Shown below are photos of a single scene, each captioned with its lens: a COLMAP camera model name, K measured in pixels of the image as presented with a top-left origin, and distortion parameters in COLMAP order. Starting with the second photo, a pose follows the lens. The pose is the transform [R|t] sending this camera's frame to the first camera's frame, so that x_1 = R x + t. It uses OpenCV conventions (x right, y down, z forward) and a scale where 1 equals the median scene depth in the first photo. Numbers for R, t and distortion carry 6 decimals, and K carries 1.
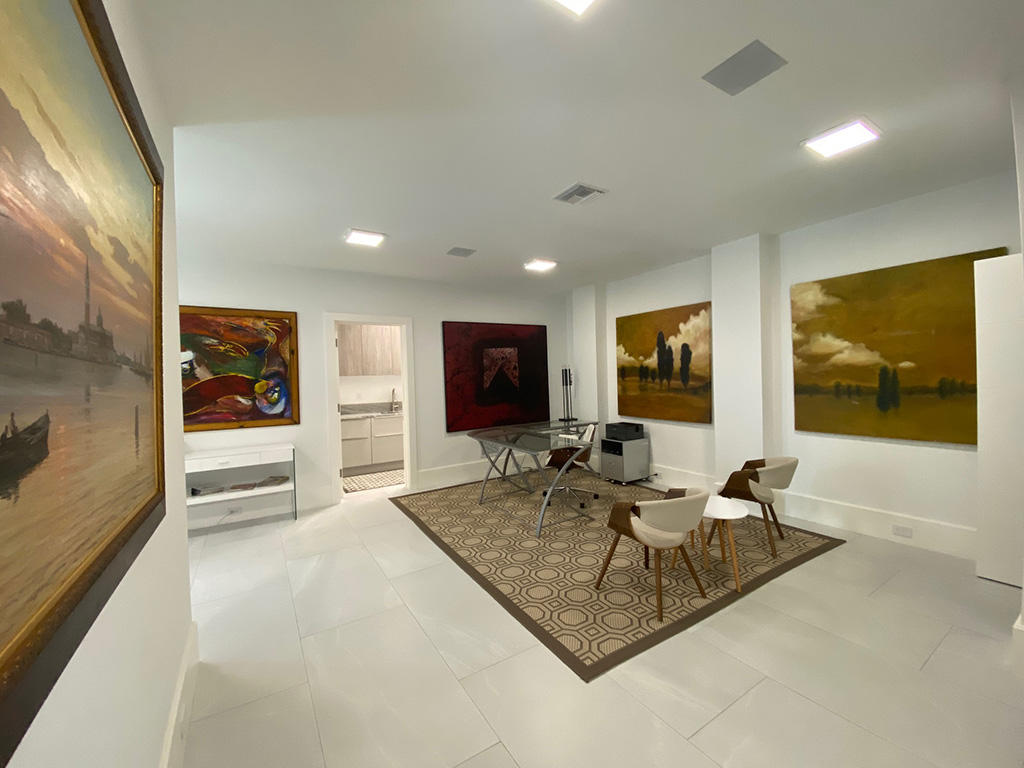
lens RADIAL K [[420.0, 0, 509.2], [0, 420.0, 383.7], [0, 0, 1]] dist [0.012602, -0.003542]
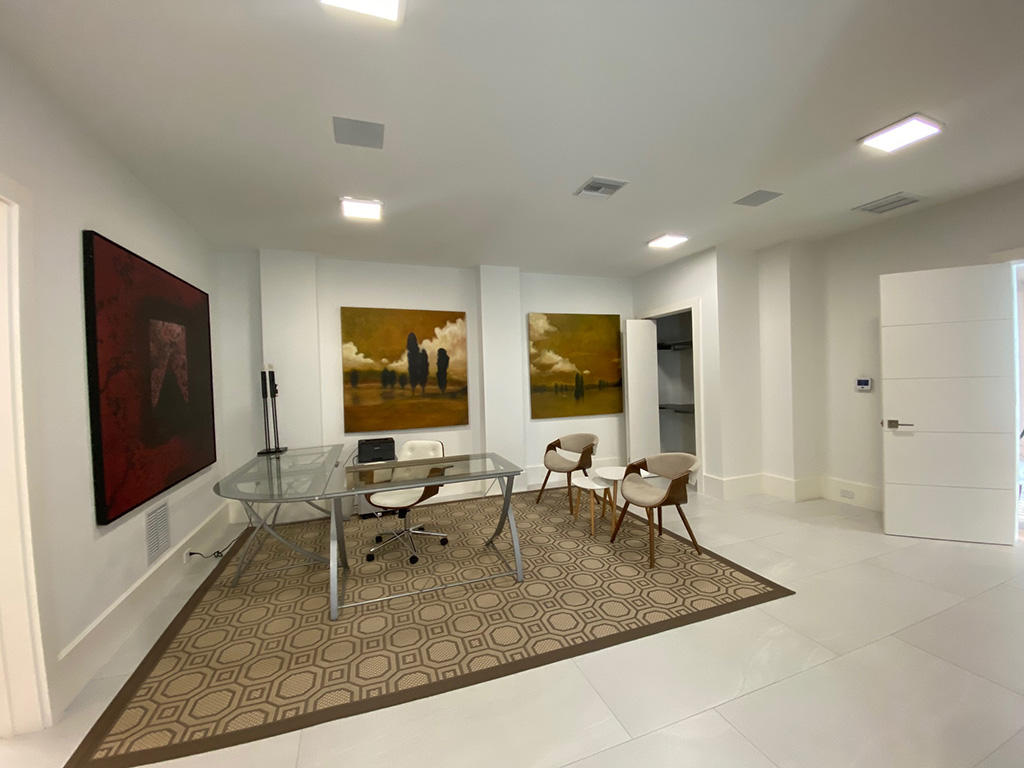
lens RADIAL K [[420.0, 0, 511.4], [0, 420.0, 379.4], [0, 0, 1]] dist [0.012602, -0.003542]
pose [[0.184498, 0.017813, 0.982671, -0.536588], [0.040190, 0.998863, -0.025652, 0.010621], [-0.982011, 0.044226, 0.183572, 0.657130]]
